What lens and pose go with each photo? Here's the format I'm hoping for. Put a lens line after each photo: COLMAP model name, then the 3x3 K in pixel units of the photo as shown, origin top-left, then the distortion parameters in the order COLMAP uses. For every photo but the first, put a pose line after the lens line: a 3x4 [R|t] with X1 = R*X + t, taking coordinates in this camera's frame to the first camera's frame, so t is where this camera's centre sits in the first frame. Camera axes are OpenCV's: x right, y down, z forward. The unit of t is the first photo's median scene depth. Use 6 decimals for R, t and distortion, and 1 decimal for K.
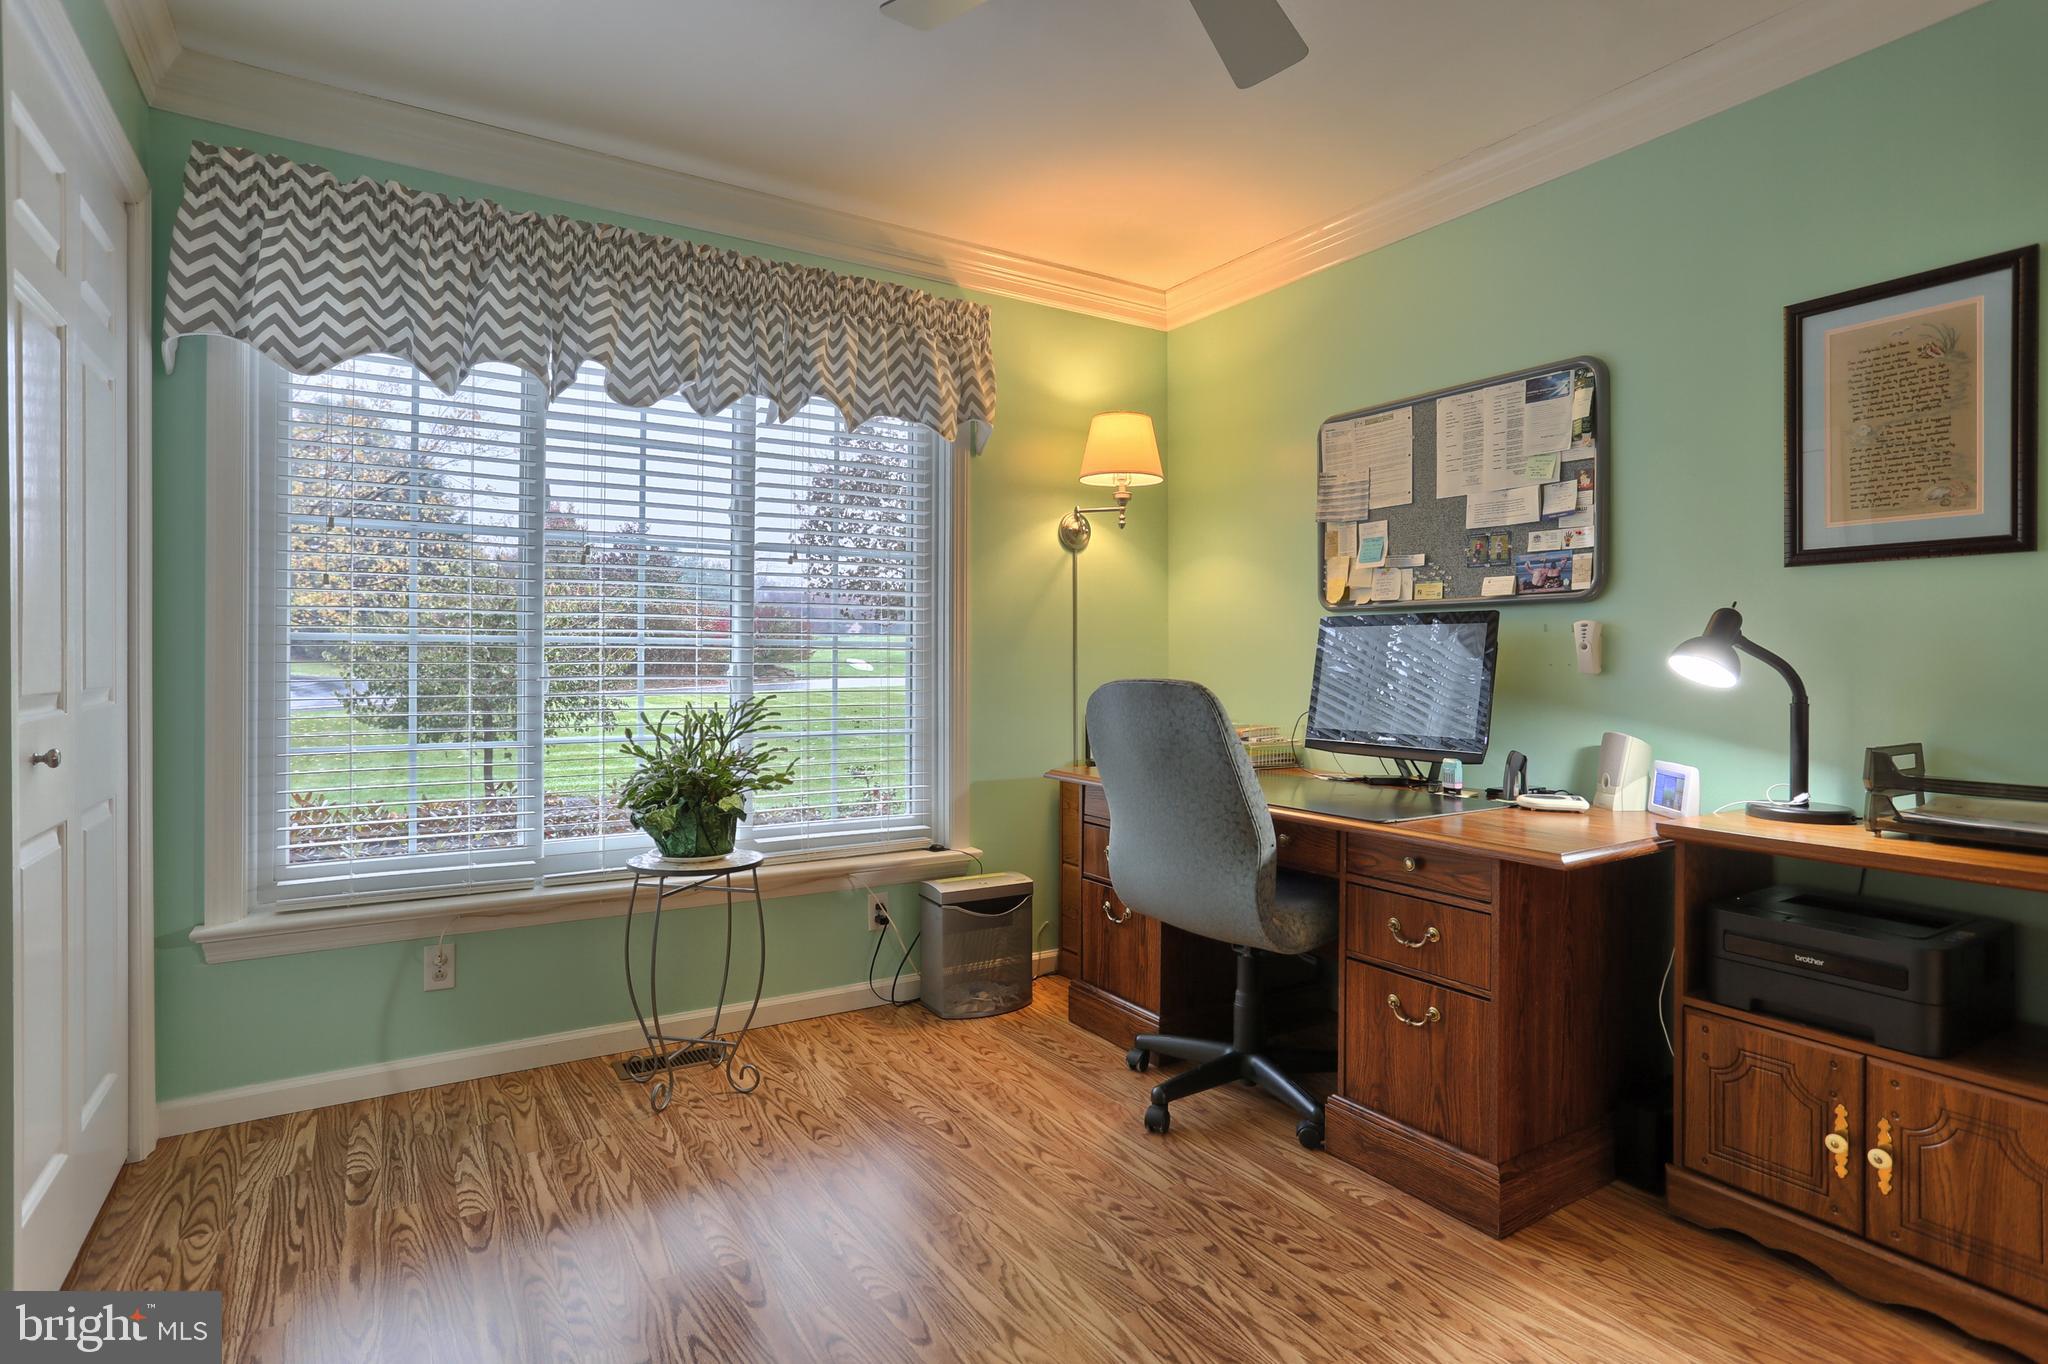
lens RADIAL K [[1063.6, 0, 1013.2], [0, 1063.6, 674.6], [0, 0, 1]] dist [-0.050749, 0.043548]
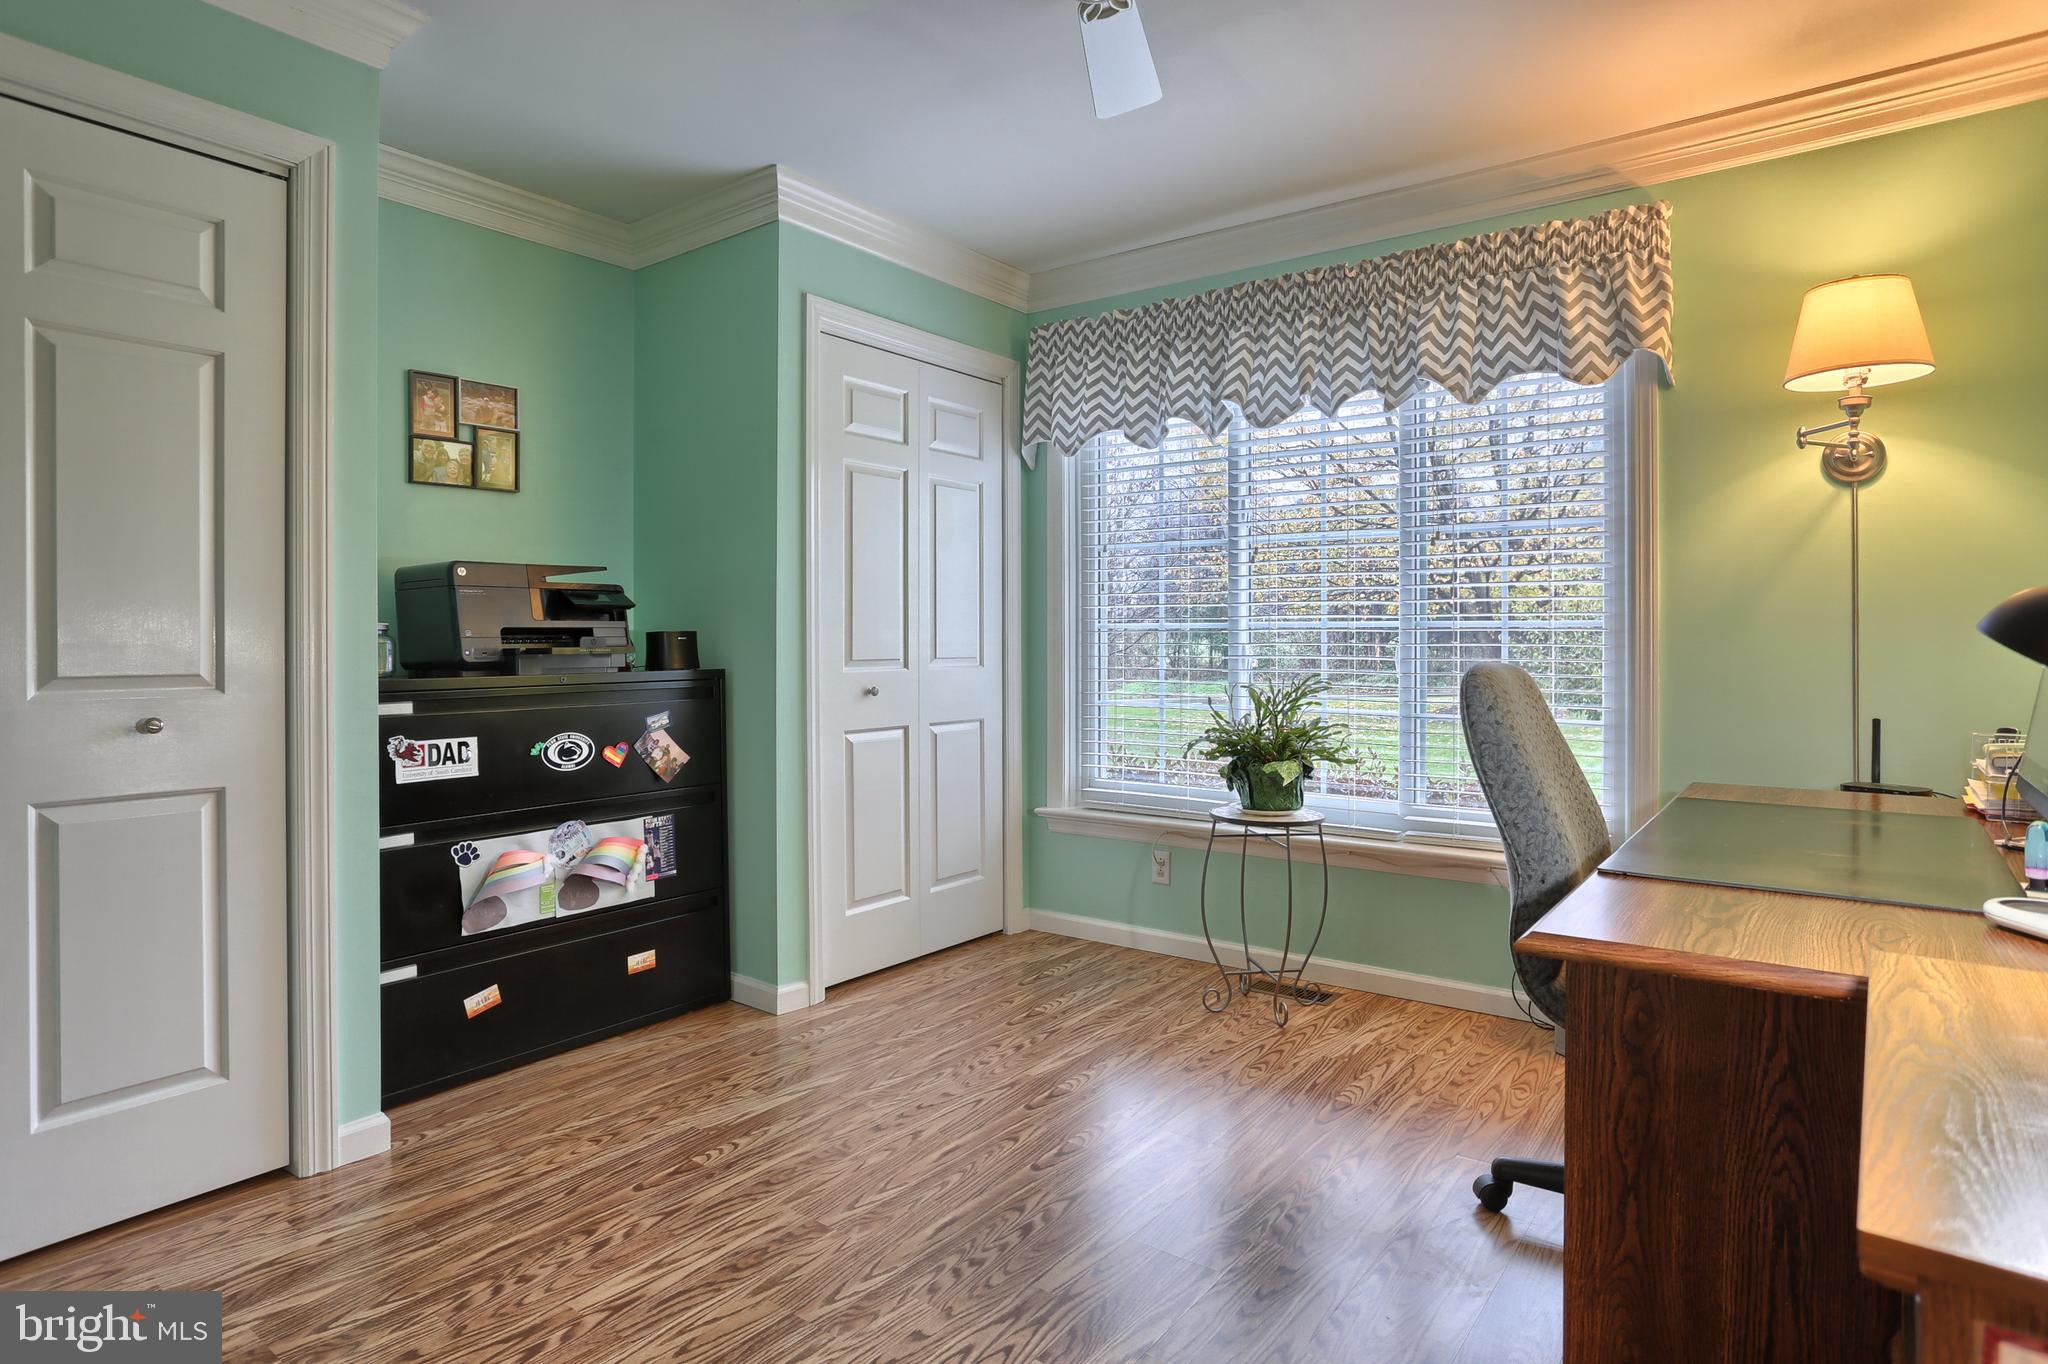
lens RADIAL K [[1099.4, 0, 1007.3], [0, 1099.4, 677.5], [0, 0, 1]] dist [-0.069119, 0.041339]
pose [[0.352973, 0.027044, -0.935243, 0.692616], [-0.011682, 0.999632, 0.024497, -0.001089], [0.935561, 0.002278, 0.353158, 0.301069]]
